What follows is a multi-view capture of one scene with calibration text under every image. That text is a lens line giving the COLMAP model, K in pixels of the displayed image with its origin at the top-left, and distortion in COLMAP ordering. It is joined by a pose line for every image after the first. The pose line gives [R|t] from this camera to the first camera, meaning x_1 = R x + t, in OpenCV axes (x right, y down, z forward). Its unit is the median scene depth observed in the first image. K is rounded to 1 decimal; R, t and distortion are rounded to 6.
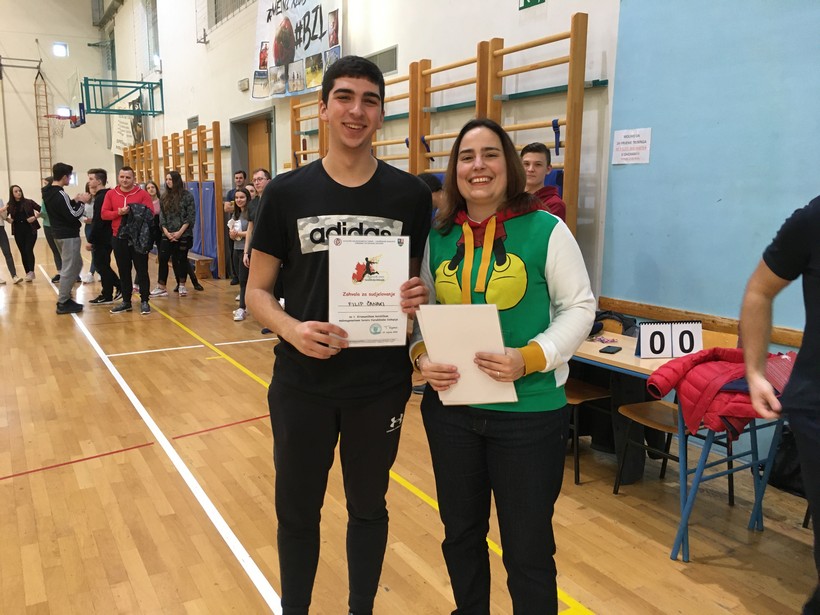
lens RADIAL K [[698.6, 0, 406.5], [0, 698.6, 308.7], [0, 0, 1]] dist [0.086579, -0.126445]
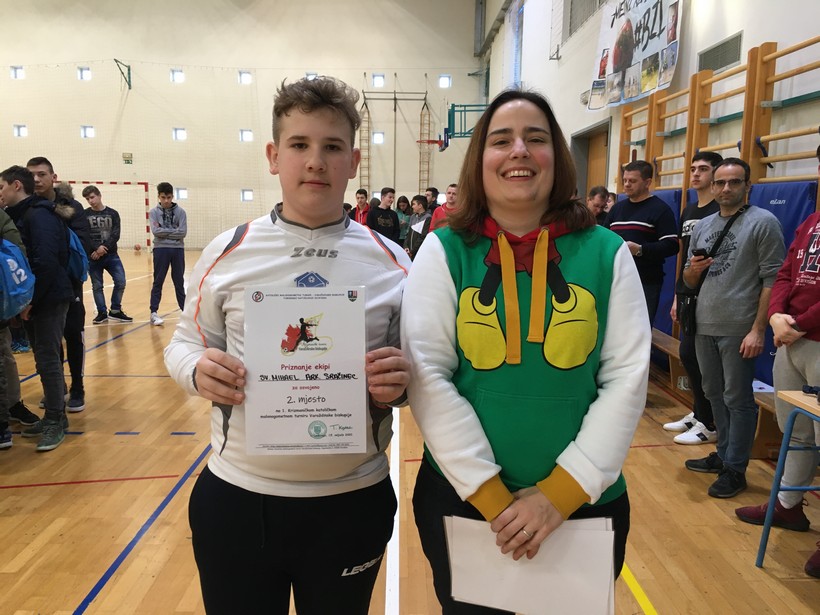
lens RADIAL K [[699.8, 0, 407.3], [0, 699.8, 309.8], [0, 0, 1]] dist [0.077988, -0.115497]
pose [[0.869000, 0.075419, -0.489030, 0.064446], [-0.087845, 0.996131, -0.002474, -0.009740], [0.486952, 0.045109, 0.872263, 0.083437]]
